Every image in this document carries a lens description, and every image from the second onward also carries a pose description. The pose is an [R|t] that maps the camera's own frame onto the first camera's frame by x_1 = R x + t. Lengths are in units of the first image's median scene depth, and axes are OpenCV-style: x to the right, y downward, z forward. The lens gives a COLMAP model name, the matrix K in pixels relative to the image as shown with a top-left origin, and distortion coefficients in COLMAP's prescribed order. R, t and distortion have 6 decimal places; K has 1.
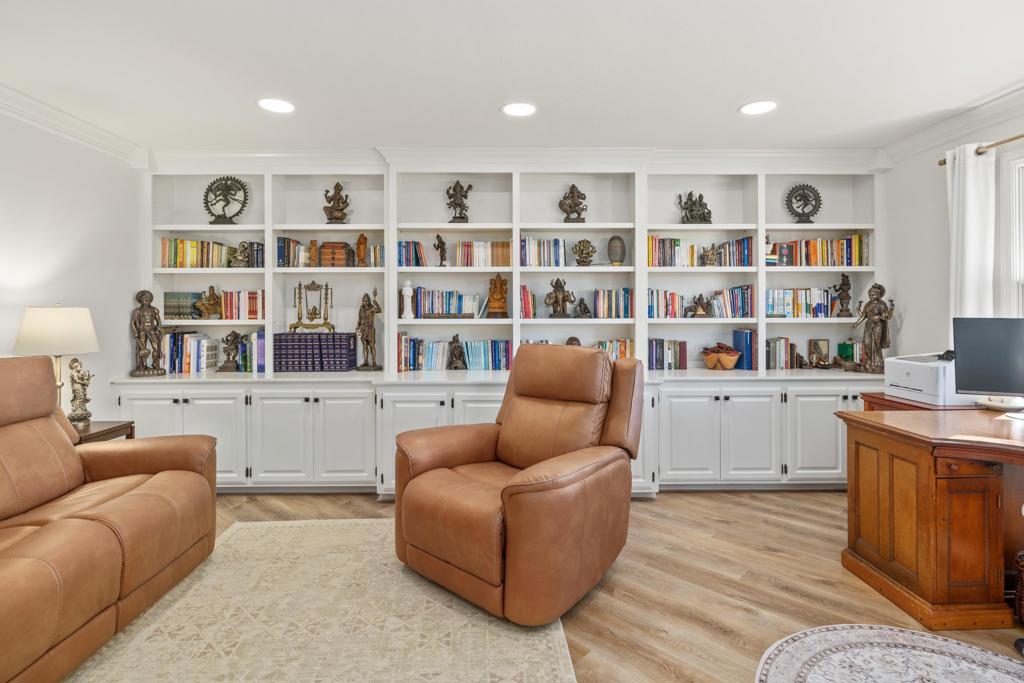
lens RADIAL K [[526.7, 0, 509.4], [0, 526.7, 309.2], [0, 0, 1]] dist [0.000012, 0.000280]
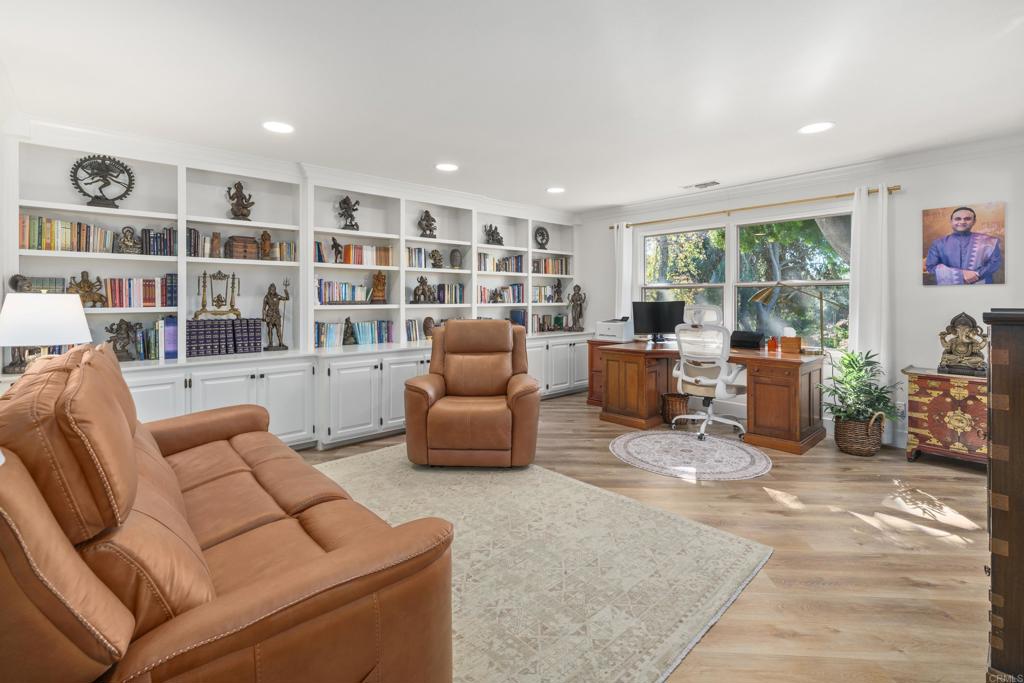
lens RADIAL K [[466.9, 0, 512.0], [0, 466.9, 299.5], [0, 0, 1]] dist [0.000434, 0.000074]
pose [[0.754476, 0.000157, 0.656328, -0.548435], [-0.001728, 0.999997, 0.001746, 0.002324], [-0.656326, -0.002451, 0.754474, -0.112851]]
